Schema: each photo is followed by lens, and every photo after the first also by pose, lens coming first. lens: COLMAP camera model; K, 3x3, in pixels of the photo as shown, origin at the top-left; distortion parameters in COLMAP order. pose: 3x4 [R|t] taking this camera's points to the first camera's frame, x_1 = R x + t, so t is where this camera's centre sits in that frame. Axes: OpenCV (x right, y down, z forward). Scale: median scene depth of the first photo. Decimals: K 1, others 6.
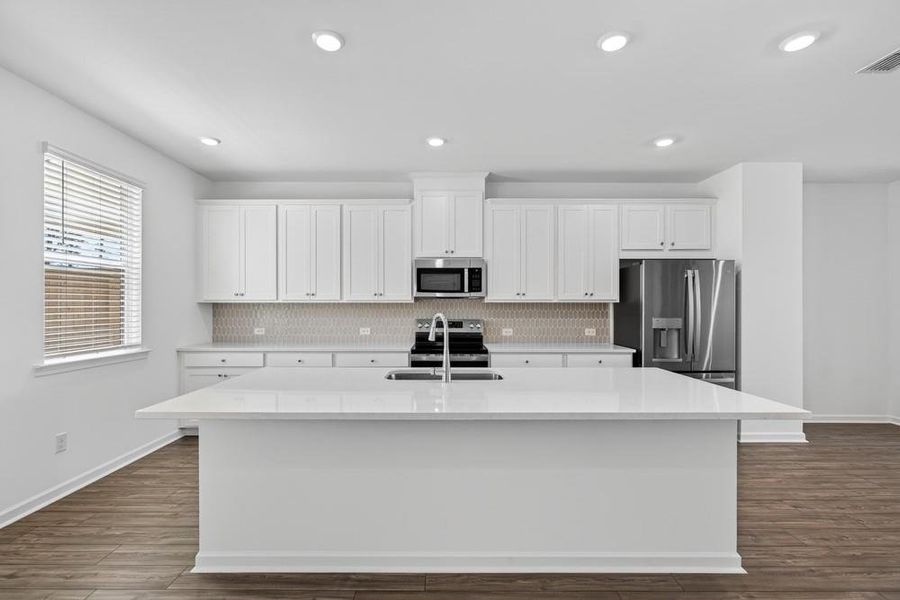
lens RADIAL K [[406.3, 0, 441.0], [0, 406.3, 306.7], [0, 0, 1]] dist [-0.009567, 0.001814]
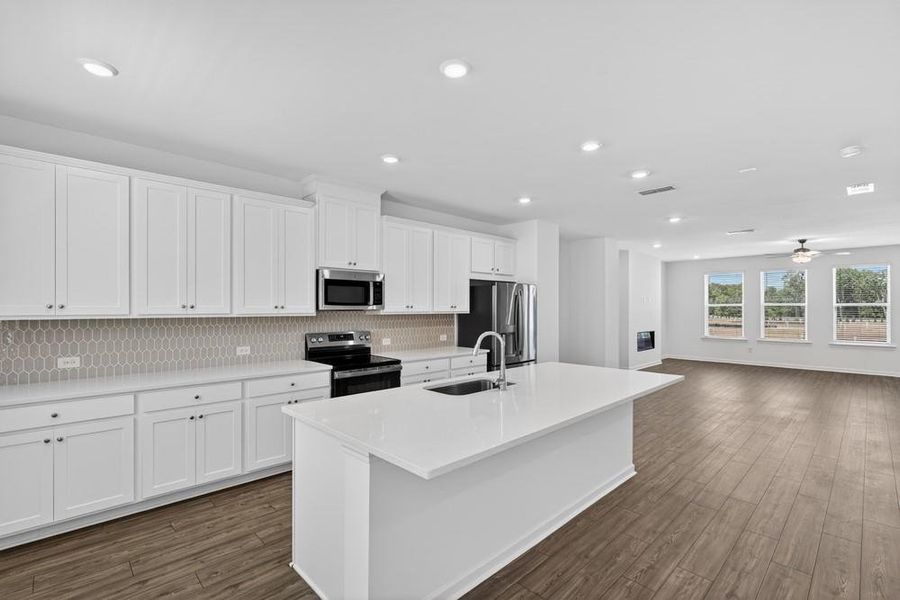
lens RADIAL K [[406.3, 0, 438.5], [0, 406.3, 309.6], [0, 0, 1]] dist [-0.009567, 0.001814]
pose [[0.726628, -0.004001, 0.687020, -0.503891], [-0.001960, 0.999967, 0.007898, -0.032166], [-0.687029, -0.007085, 0.726596, 0.145500]]
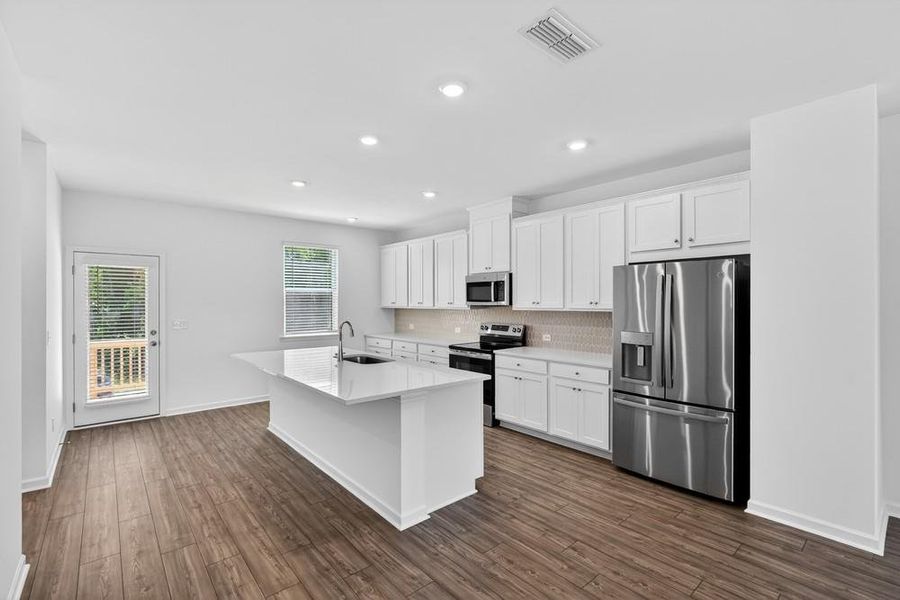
lens RADIAL K [[406.3, 0, 449.4], [0, 406.3, 295.3], [0, 0, 1]] dist [-0.009567, 0.001814]
pose [[0.655193, -0.014699, -0.755318, 0.861817], [0.001310, 0.999831, -0.018321, -0.031318], [0.755460, 0.011014, 0.655102, 0.121660]]
